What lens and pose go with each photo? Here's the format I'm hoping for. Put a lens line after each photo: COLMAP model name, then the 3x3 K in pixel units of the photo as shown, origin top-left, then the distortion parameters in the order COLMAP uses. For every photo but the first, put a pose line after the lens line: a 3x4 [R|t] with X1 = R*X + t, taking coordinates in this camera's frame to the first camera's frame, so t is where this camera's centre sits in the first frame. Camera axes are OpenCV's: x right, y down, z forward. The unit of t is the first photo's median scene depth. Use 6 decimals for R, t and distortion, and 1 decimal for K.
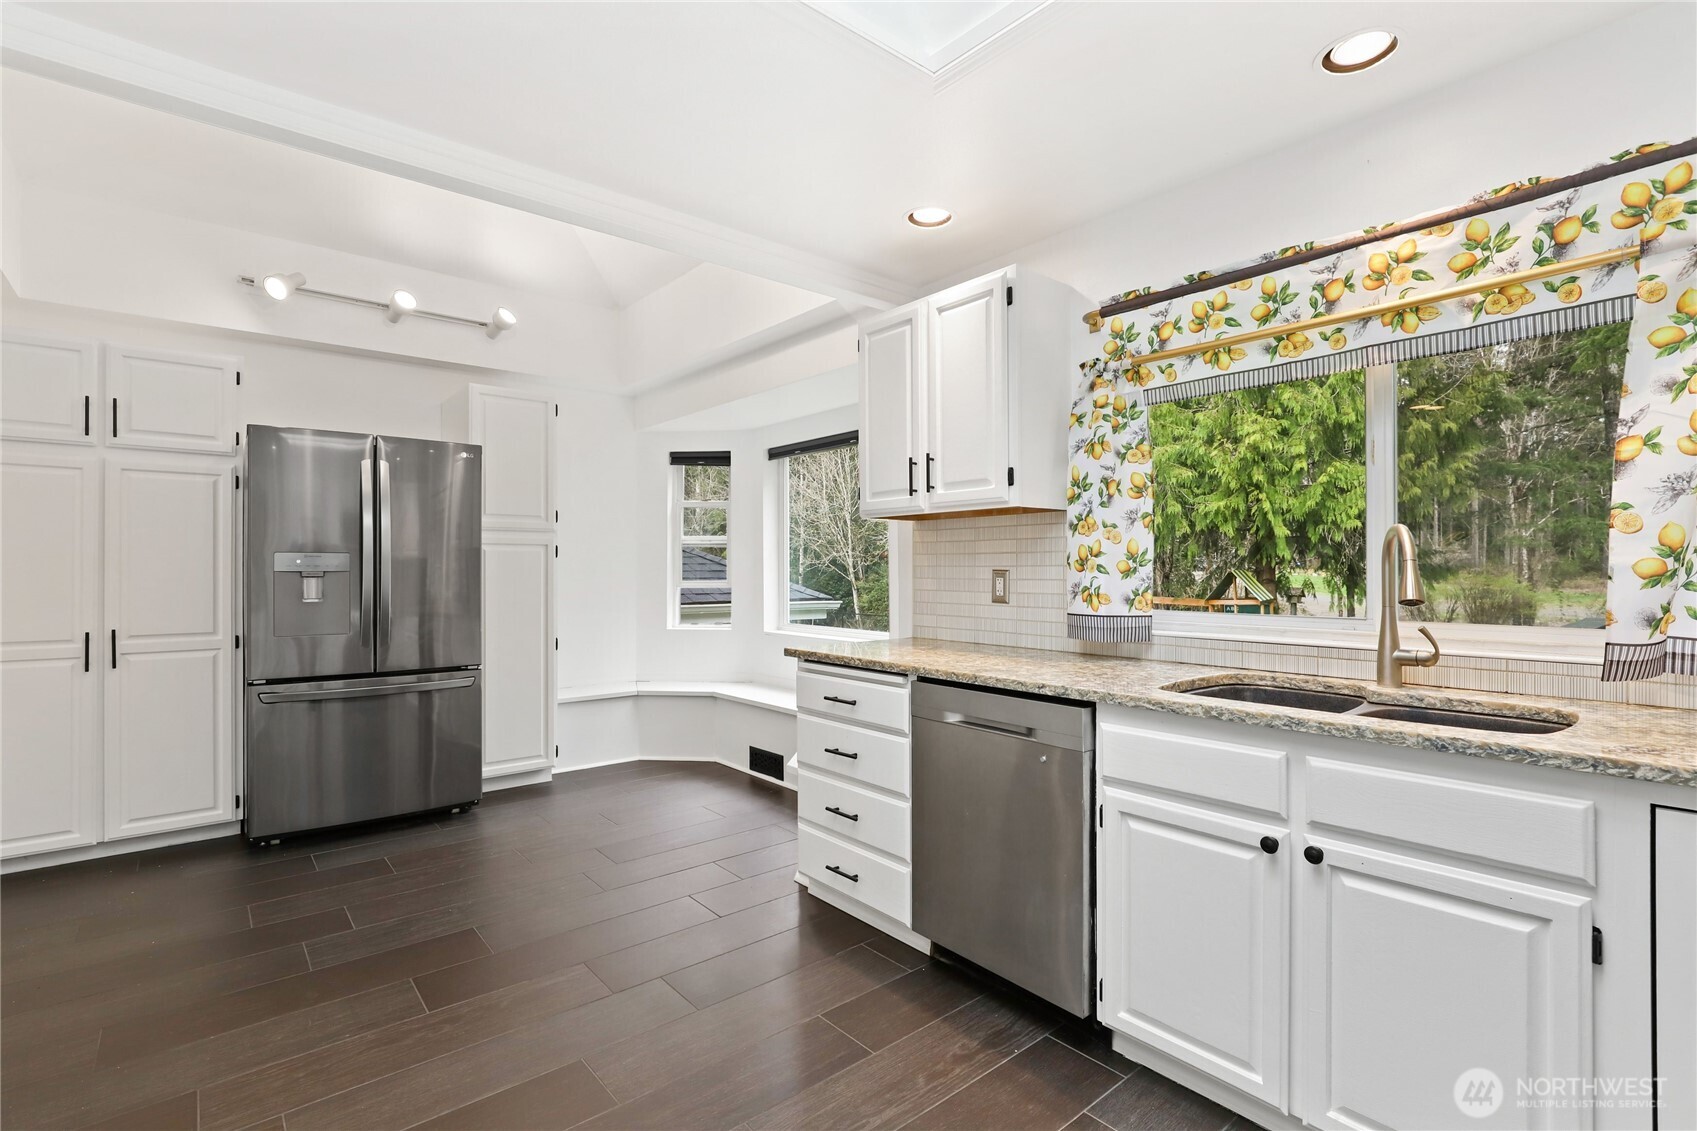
lens RADIAL K [[795.8, 0, 859.0], [0, 795.8, 572.7], [0, 0, 1]] dist [-0.019391, 0.003280]
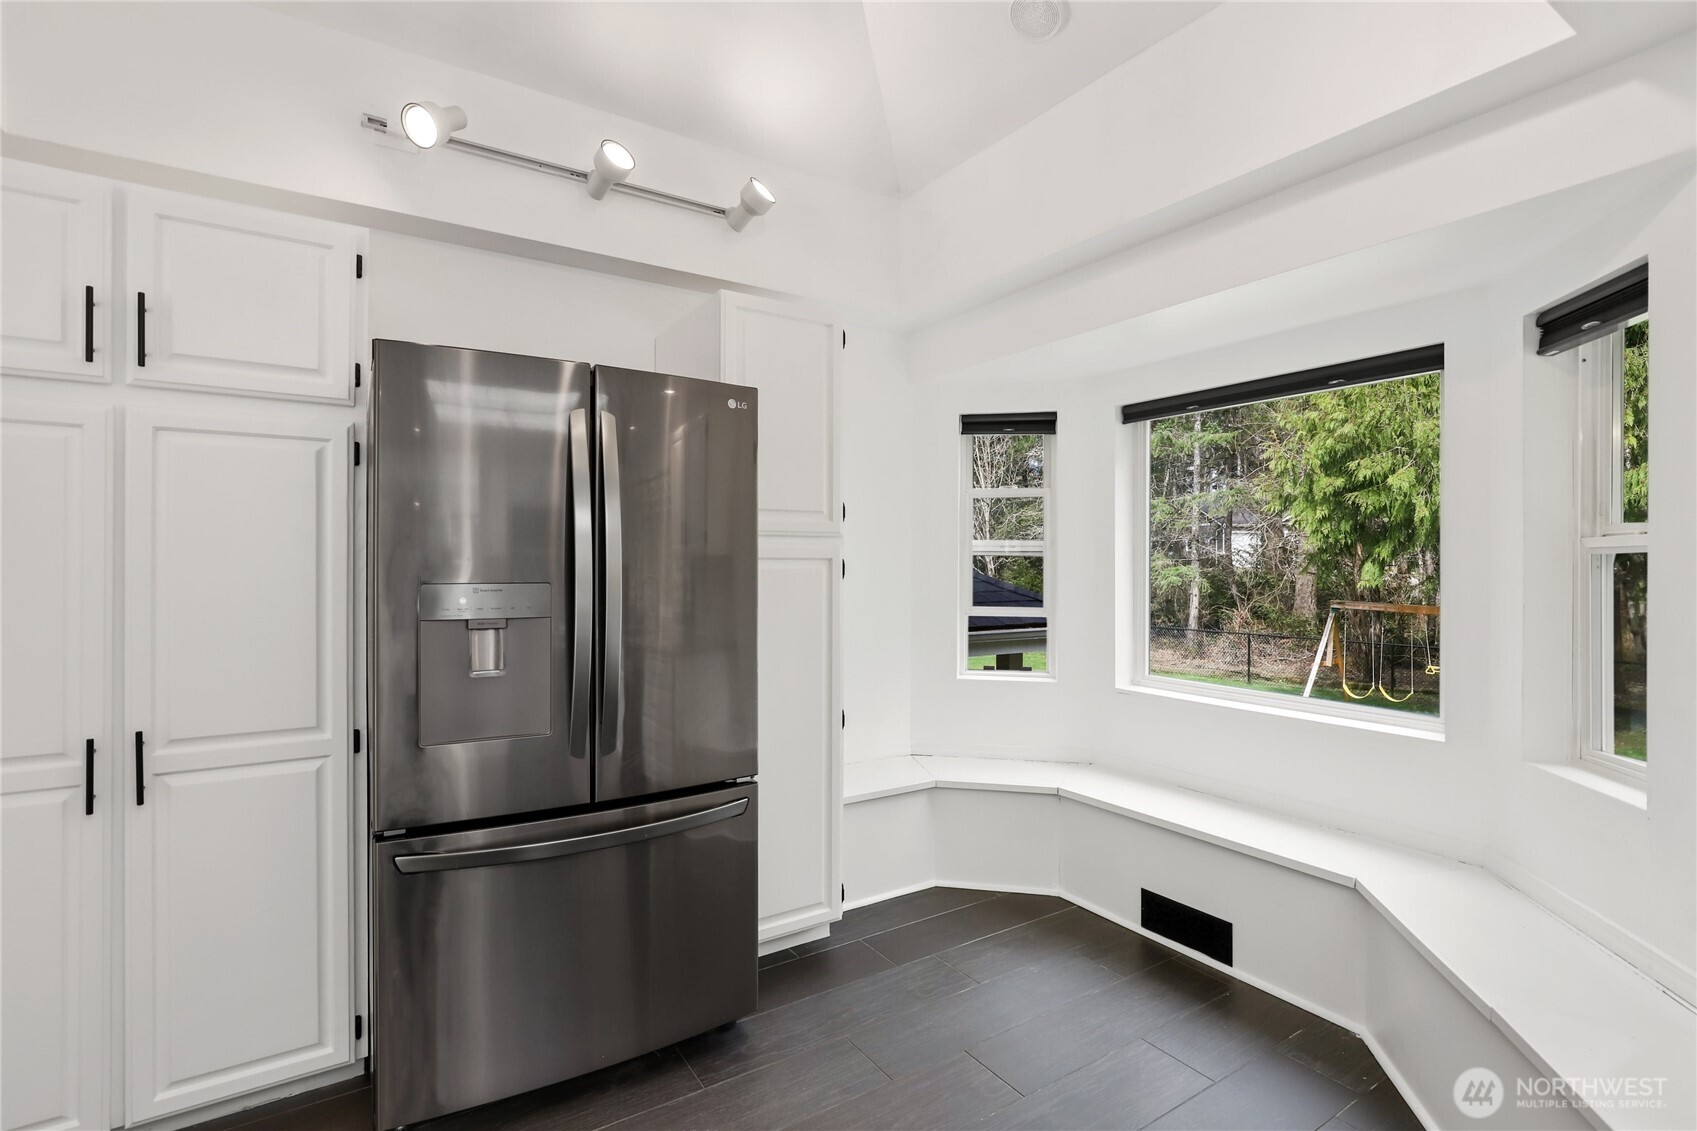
lens RADIAL K [[795.8, 0, 851.9], [0, 795.8, 569.5], [0, 0, 1]] dist [-0.019391, 0.003280]
pose [[0.991843, 0.004808, -0.127372, -0.382312], [-0.004123, 0.999976, 0.005643, -0.038871], [0.127396, -0.005071, 0.991839, 0.504211]]
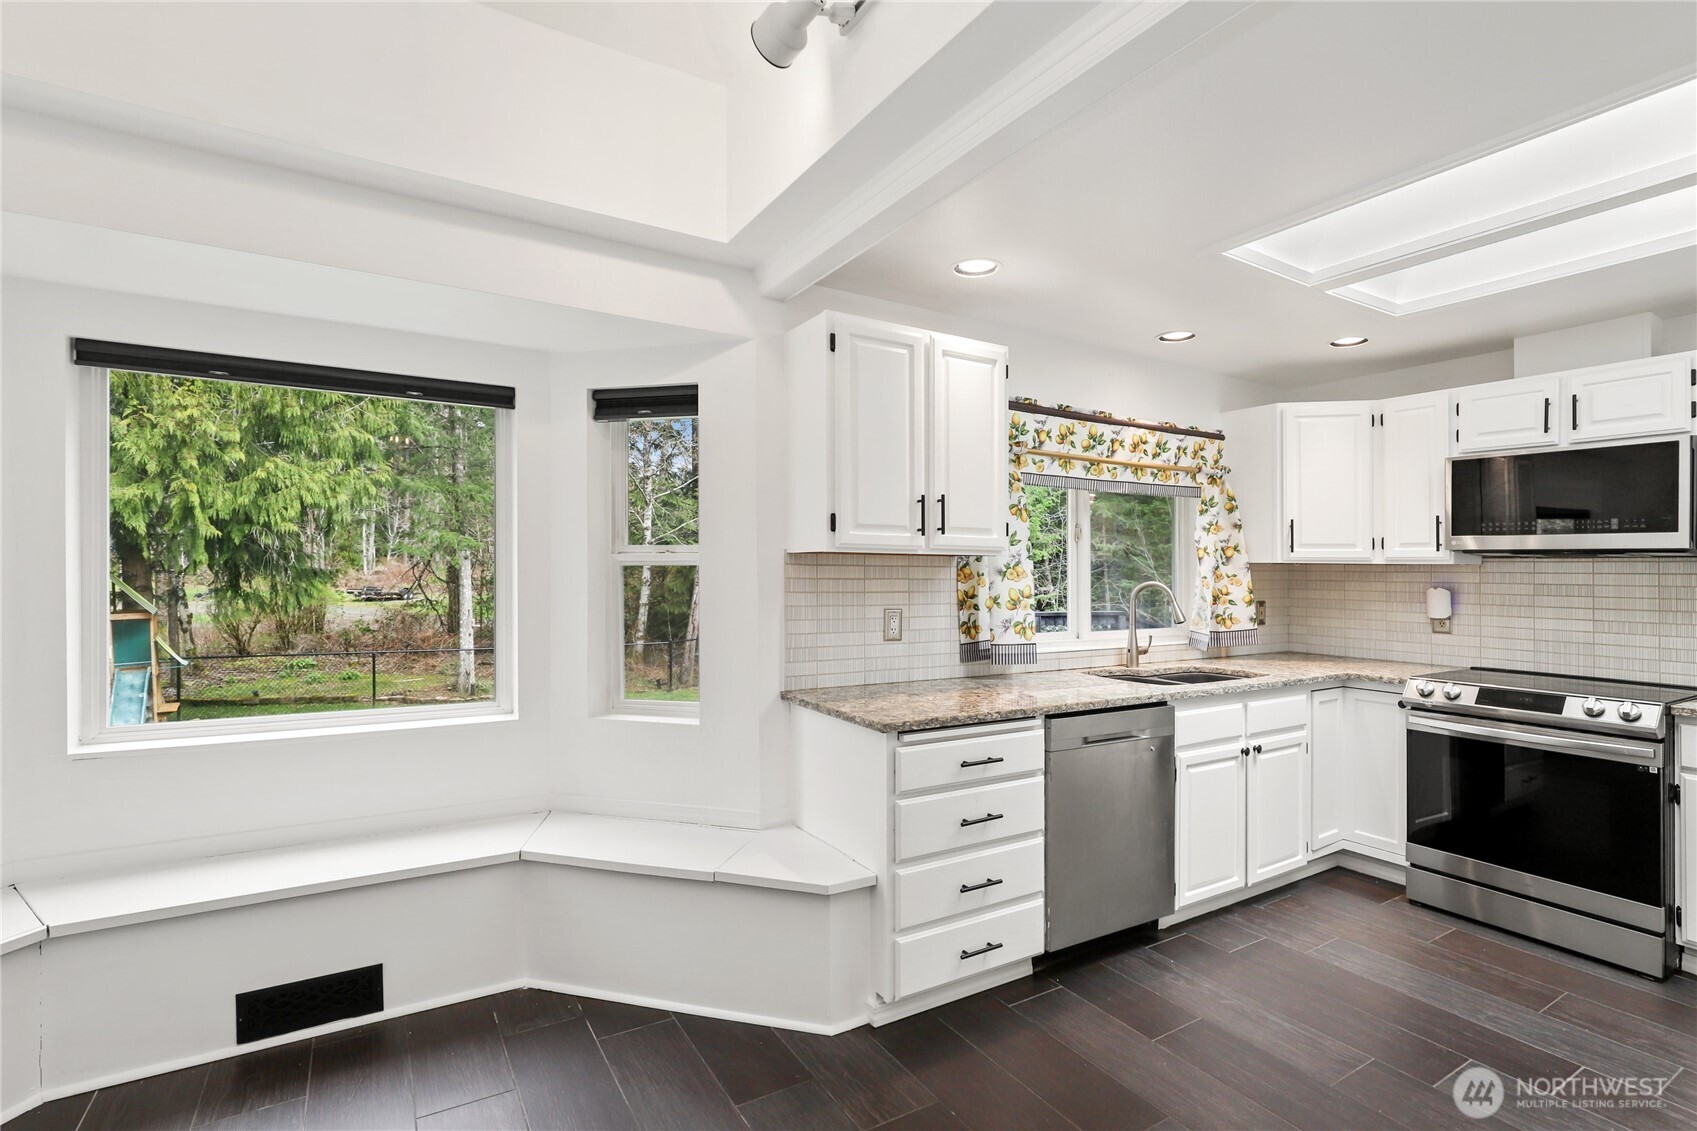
lens RADIAL K [[795.8, 0, 859.1], [0, 795.8, 566.9], [0, 0, 1]] dist [-0.019391, 0.003280]
pose [[0.153284, 0.008269, 0.988148, -0.731806], [-0.004881, 0.999959, -0.007610, -0.043097], [-0.988170, -0.003657, 0.153318, 0.772652]]
